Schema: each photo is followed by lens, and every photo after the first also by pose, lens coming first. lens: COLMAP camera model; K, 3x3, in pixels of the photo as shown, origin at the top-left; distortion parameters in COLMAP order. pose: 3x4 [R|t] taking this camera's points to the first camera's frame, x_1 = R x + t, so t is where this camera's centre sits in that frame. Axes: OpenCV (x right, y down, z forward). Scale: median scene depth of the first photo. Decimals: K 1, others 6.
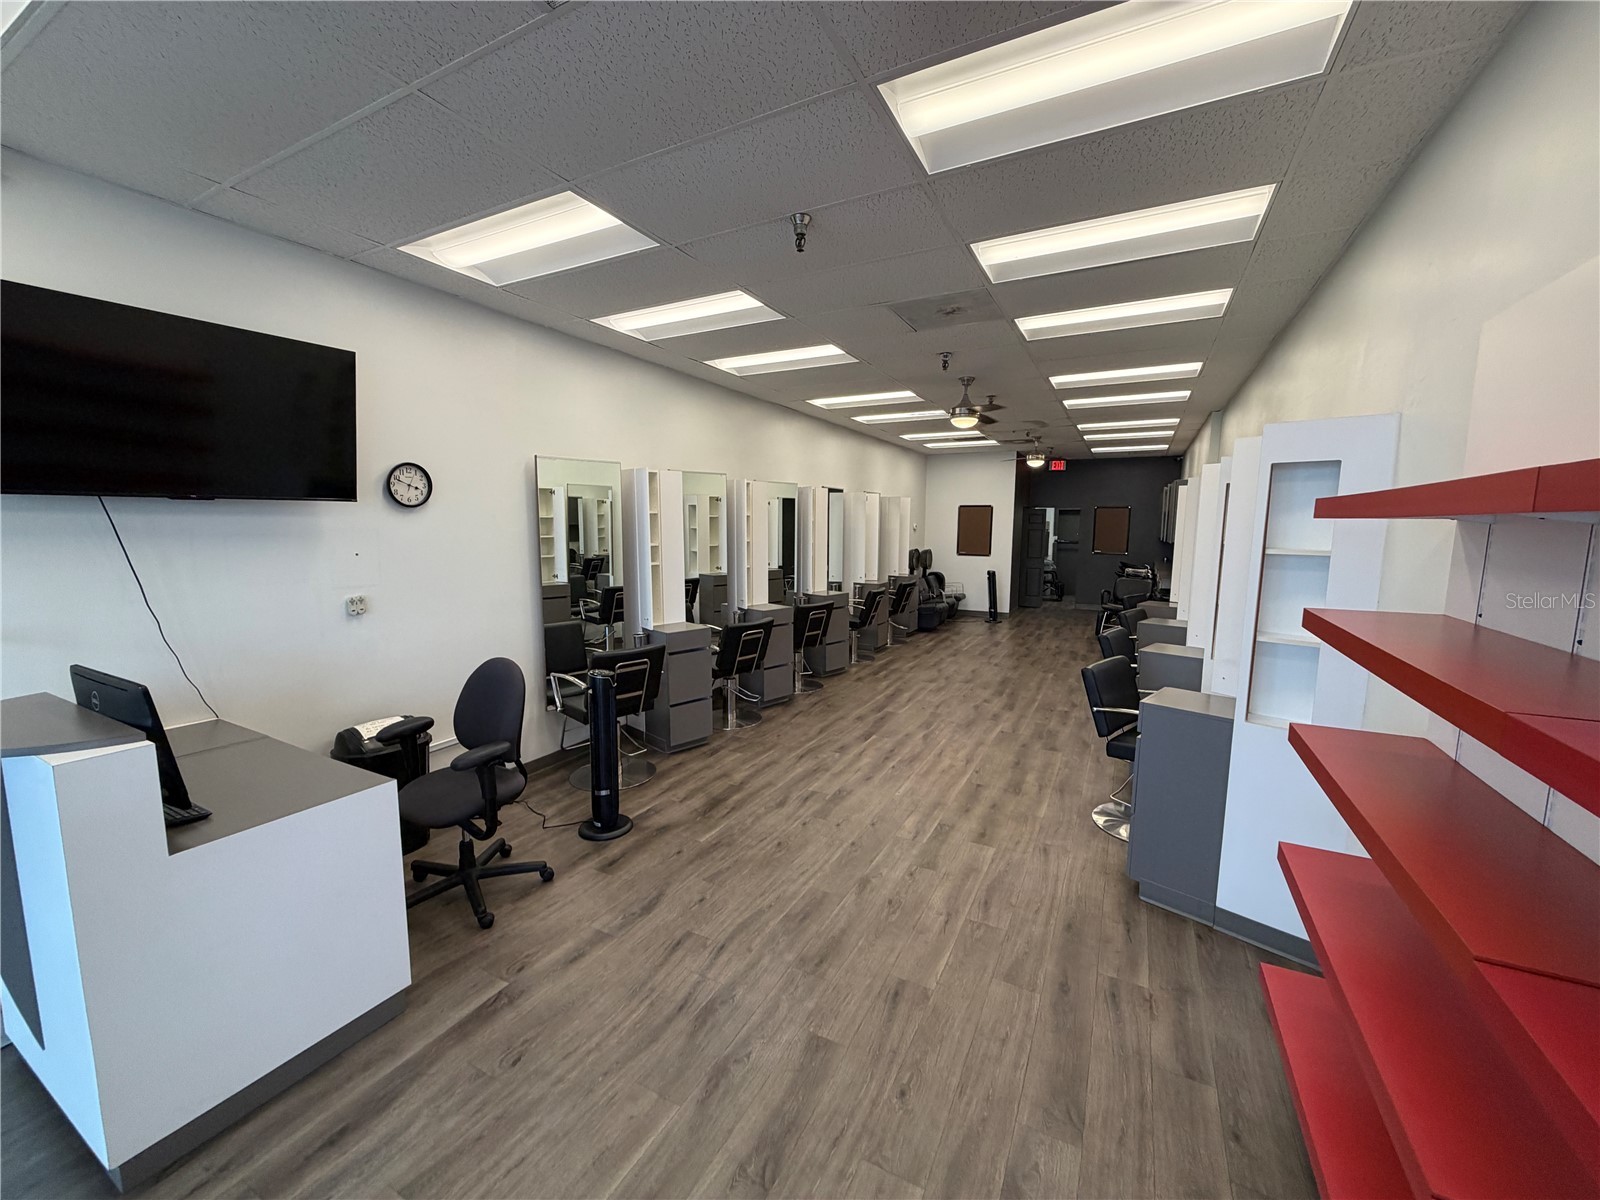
lens RADIAL K [[637.0, 0, 791.6], [0, 637.0, 605.2], [0, 0, 1]] dist [-0.001380, 0.000404]
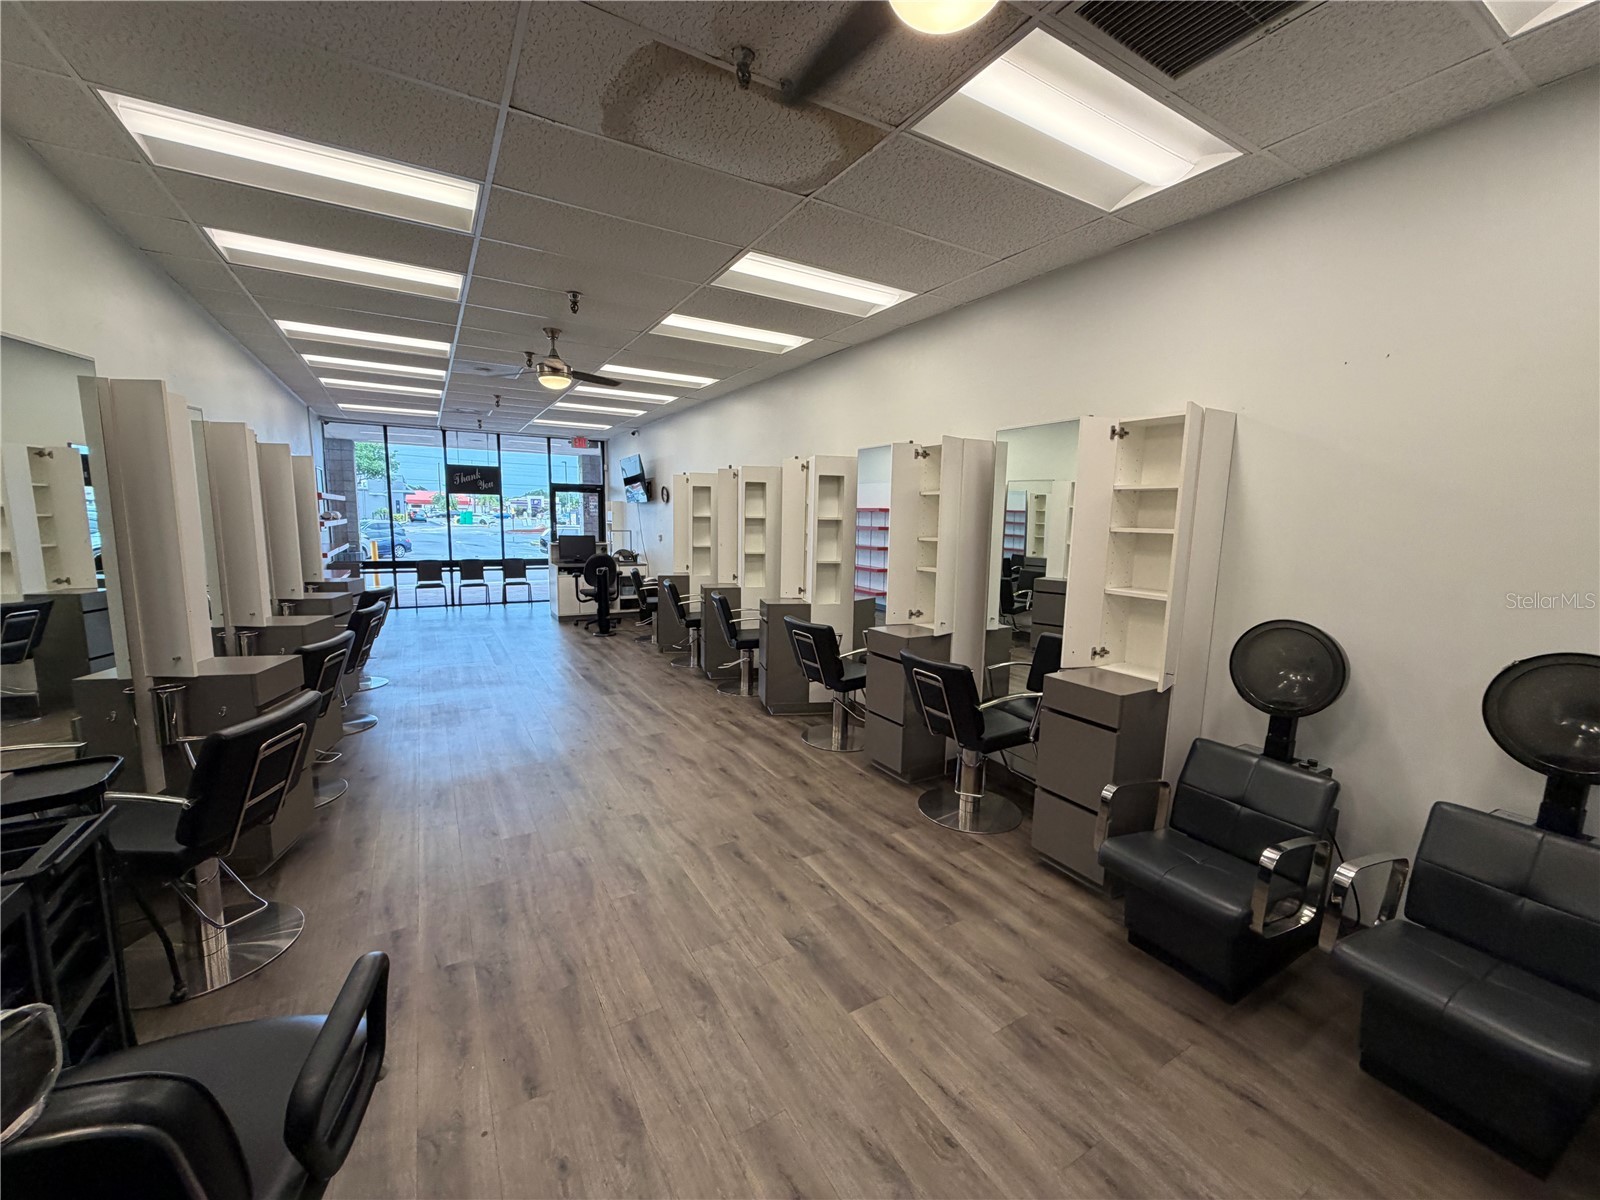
lens RADIAL K [[637.0, 0, 800.8], [0, 637.0, 601.7], [0, 0, 1]] dist [-0.001380, 0.000404]
pose [[-0.516801, 0.097970, -0.850481, 1.231096], [-0.131491, 0.972559, 0.191934, -0.297478], [0.845947, 0.211022, -0.489738, 2.521672]]
